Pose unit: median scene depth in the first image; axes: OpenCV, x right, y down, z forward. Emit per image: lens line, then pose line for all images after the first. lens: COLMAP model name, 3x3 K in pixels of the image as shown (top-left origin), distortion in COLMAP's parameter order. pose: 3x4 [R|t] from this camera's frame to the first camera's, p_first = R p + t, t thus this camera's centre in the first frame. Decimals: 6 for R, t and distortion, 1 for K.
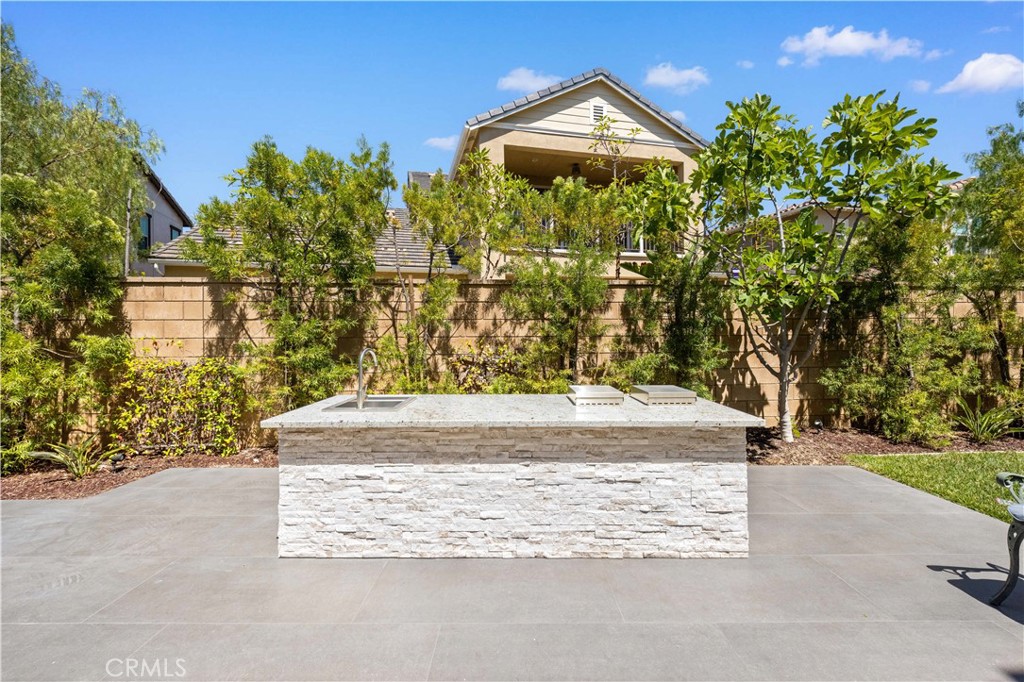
lens RADIAL K [[458.1, 0, 506.3], [0, 458.1, 342.1], [0, 0, 1]] dist [-0.000738, -0.000090]
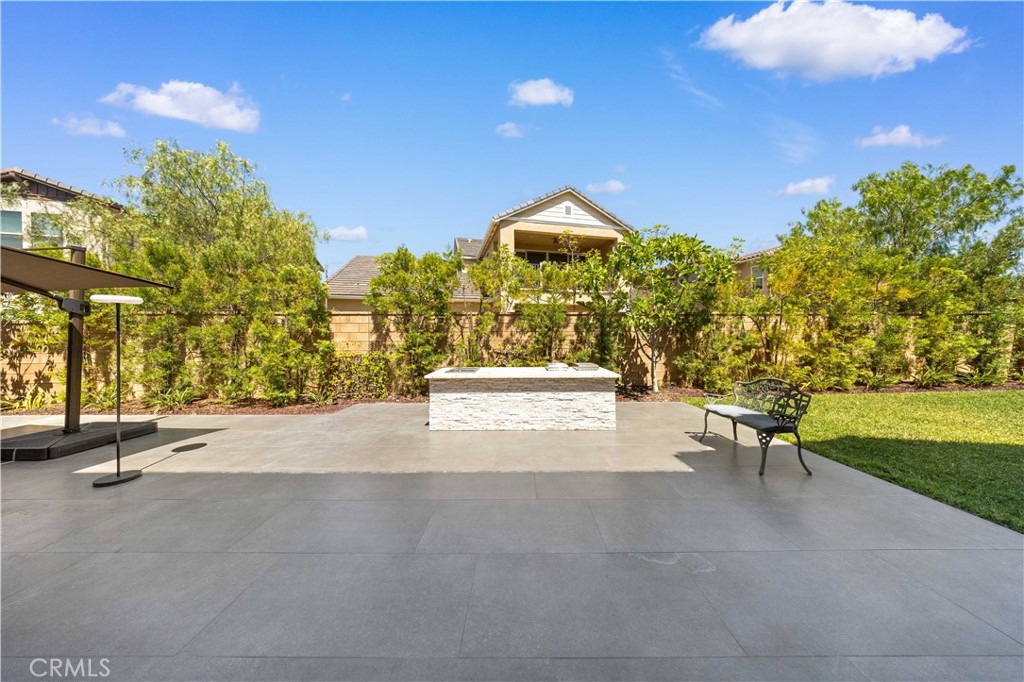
lens RADIAL K [[320.6, 0, 514.6], [0, 320.6, 347.8], [0, 0, 1]] dist [-0.005737, -0.000062]
pose [[0.999953, -0.000652, 0.009671, -0.026689], [0.000407, 0.999679, 0.025331, -0.015594], [-0.009684, -0.025326, 0.999632, -0.432556]]
